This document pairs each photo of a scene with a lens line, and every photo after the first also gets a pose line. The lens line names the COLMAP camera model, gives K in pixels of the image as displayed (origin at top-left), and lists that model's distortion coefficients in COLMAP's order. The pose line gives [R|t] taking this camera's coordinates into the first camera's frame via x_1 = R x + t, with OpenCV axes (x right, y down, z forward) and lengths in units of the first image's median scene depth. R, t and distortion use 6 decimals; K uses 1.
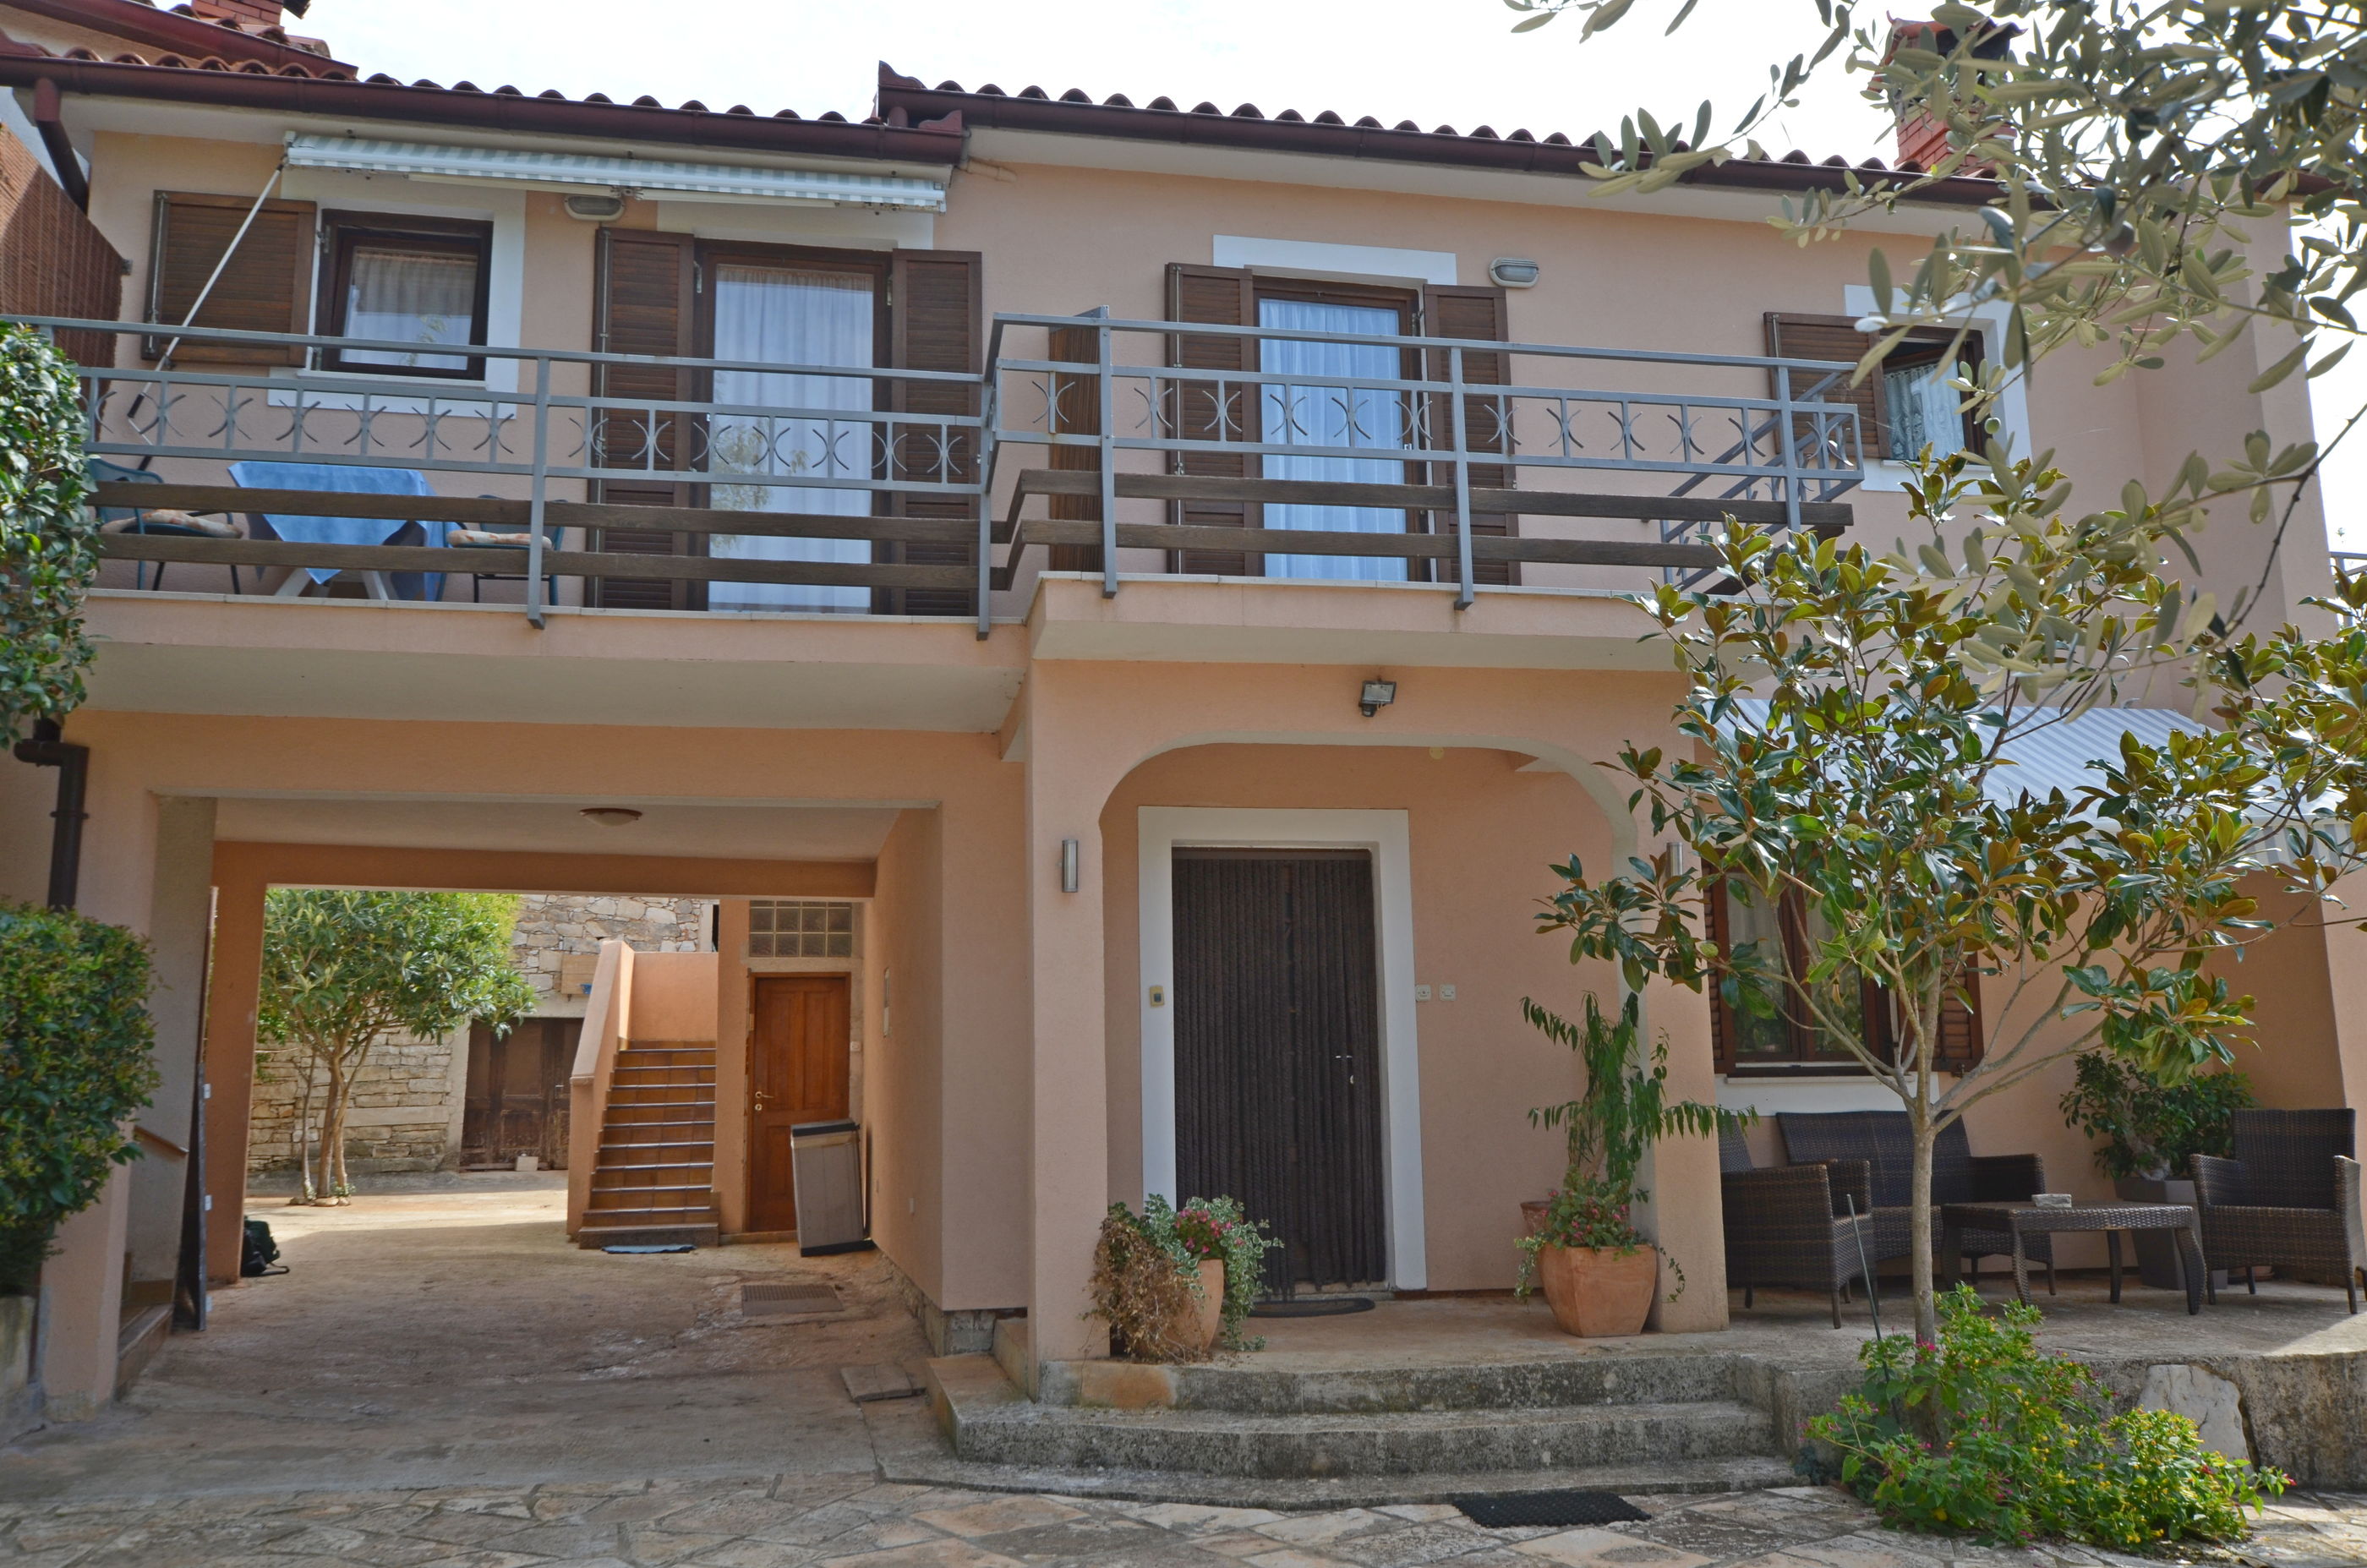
lens RADIAL K [[1967.3, 0, 1183.5], [0, 1967.3, 784.0], [0, 0, 1]] dist [0.009356, 0.003828]
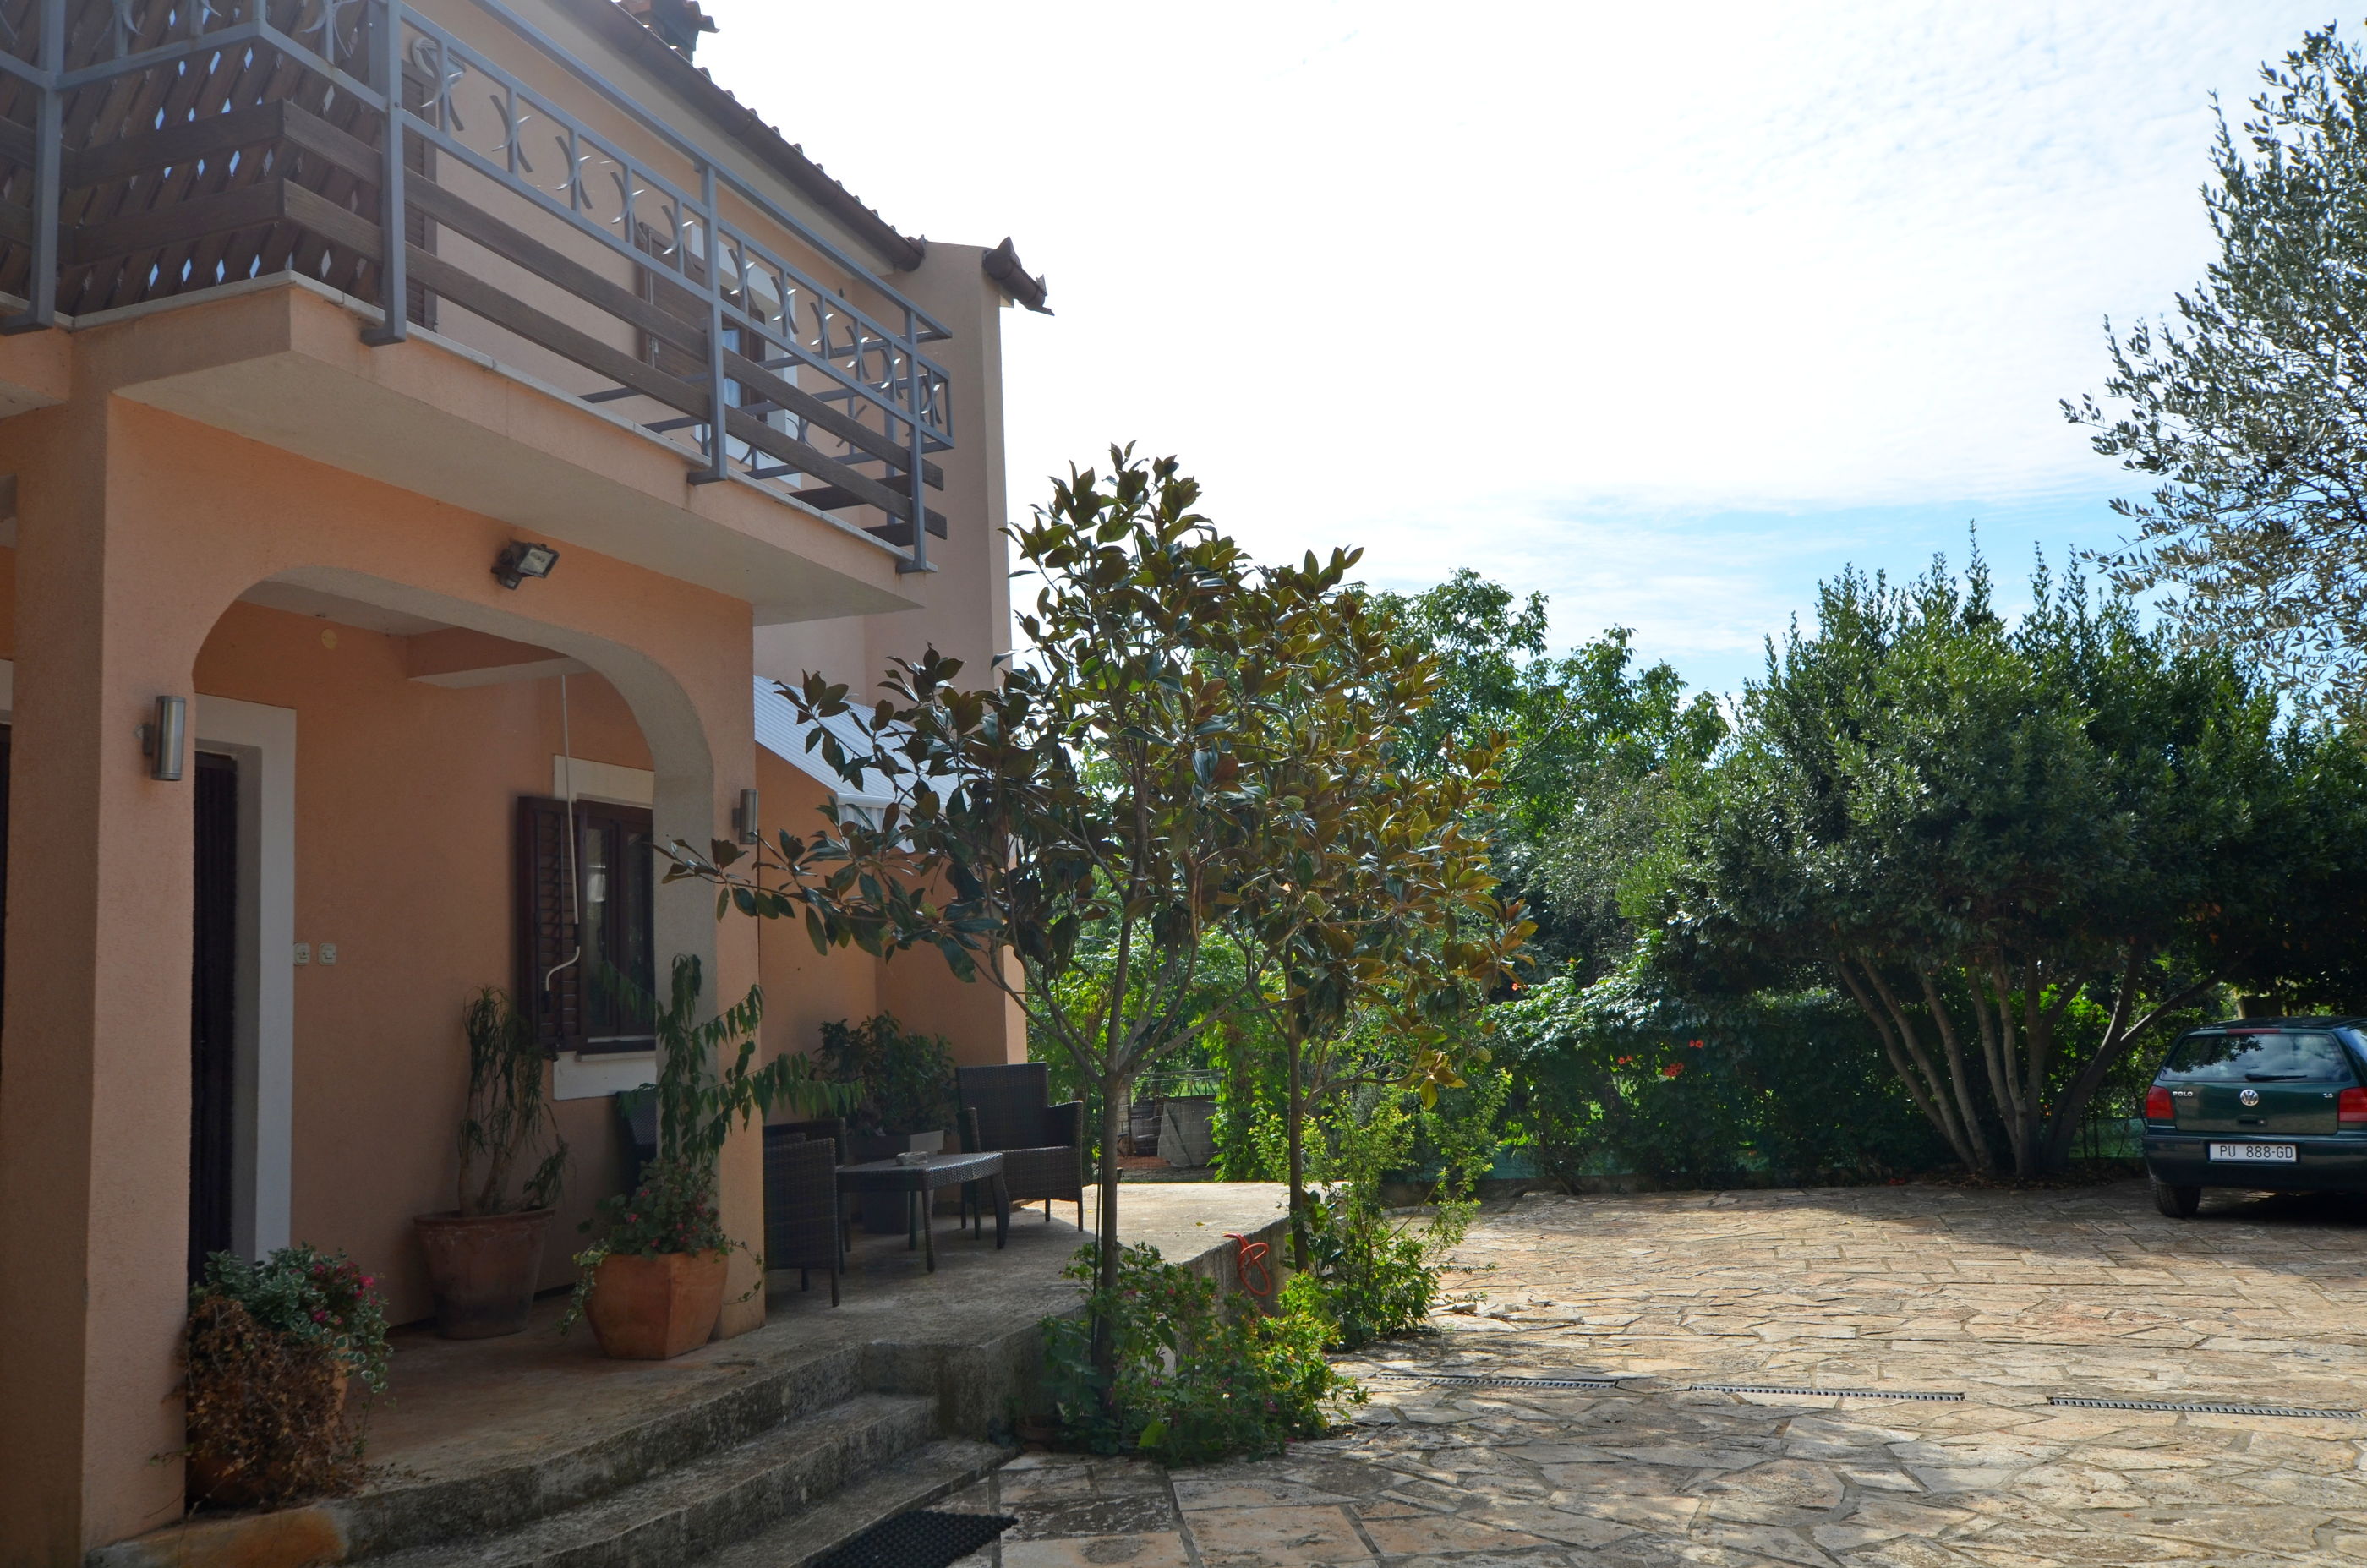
lens RADIAL K [[1967.3, 0, 1183.5], [0, 1967.3, 784.0], [0, 0, 1]] dist [0.009356, 0.003828]
pose [[0.477707, 0.085192, 0.874379, -0.479247], [-0.081031, 0.995317, -0.052705, 0.069749], [-0.874774, -0.045674, 0.482373, 0.452553]]
